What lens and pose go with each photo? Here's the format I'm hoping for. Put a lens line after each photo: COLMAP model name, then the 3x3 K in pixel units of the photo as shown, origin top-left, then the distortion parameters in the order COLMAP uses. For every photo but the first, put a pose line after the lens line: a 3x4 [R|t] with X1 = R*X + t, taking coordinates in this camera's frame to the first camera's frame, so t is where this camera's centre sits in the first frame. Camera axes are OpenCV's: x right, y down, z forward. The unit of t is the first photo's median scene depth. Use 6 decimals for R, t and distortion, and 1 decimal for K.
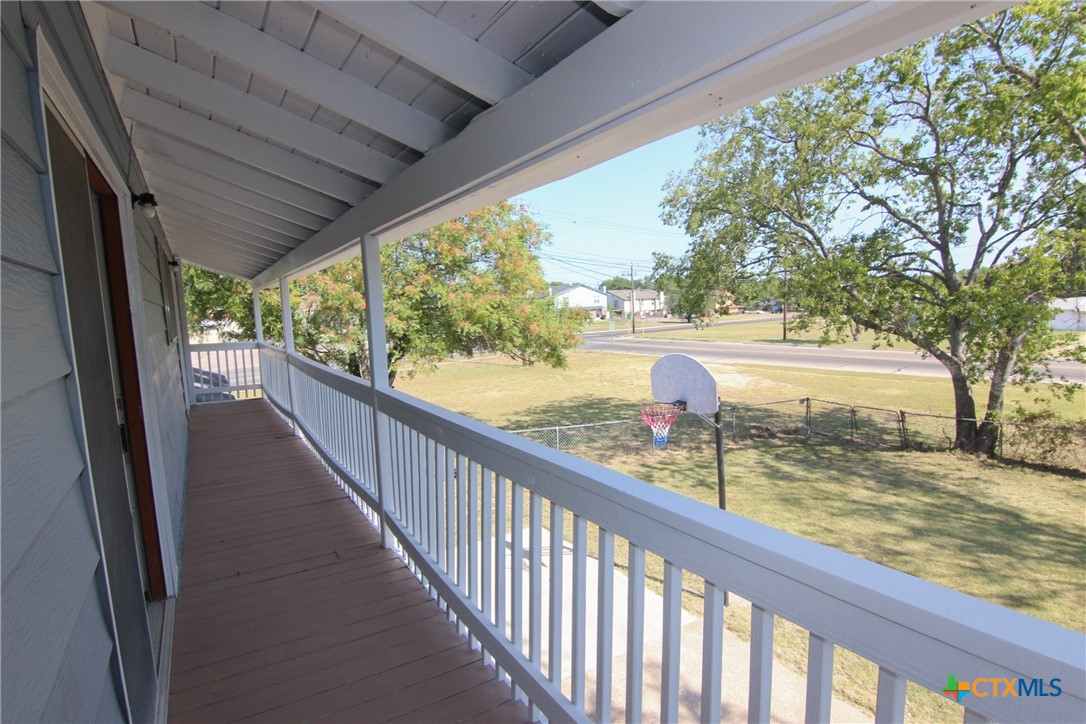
lens RADIAL K [[552.3, 0, 542.1], [0, 552.3, 359.6], [0, 0, 1]] dist [-0.014412, -0.005787]
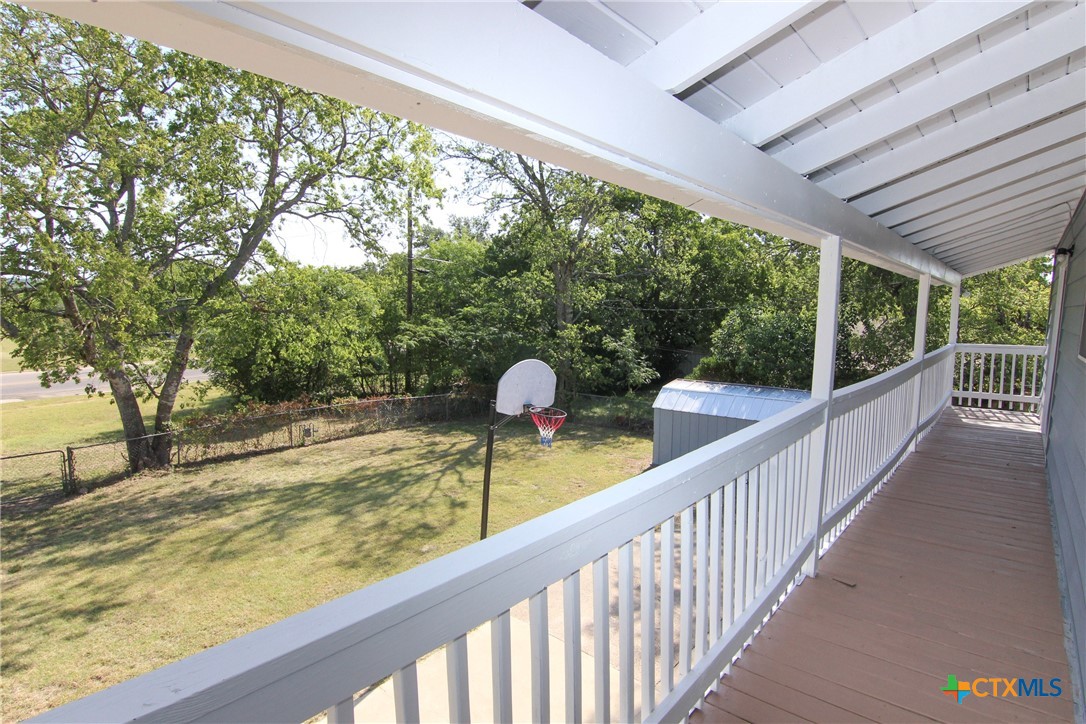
lens RADIAL K [[552.3, 0, 542.2], [0, 552.3, 364.8], [0, 0, 1]] dist [-0.014412, -0.005787]
pose [[-0.291694, -0.065610, 0.954259, -0.503162], [0.093418, 0.990921, 0.096686, -0.066018], [-0.951939, 0.117348, -0.282917, 0.838890]]
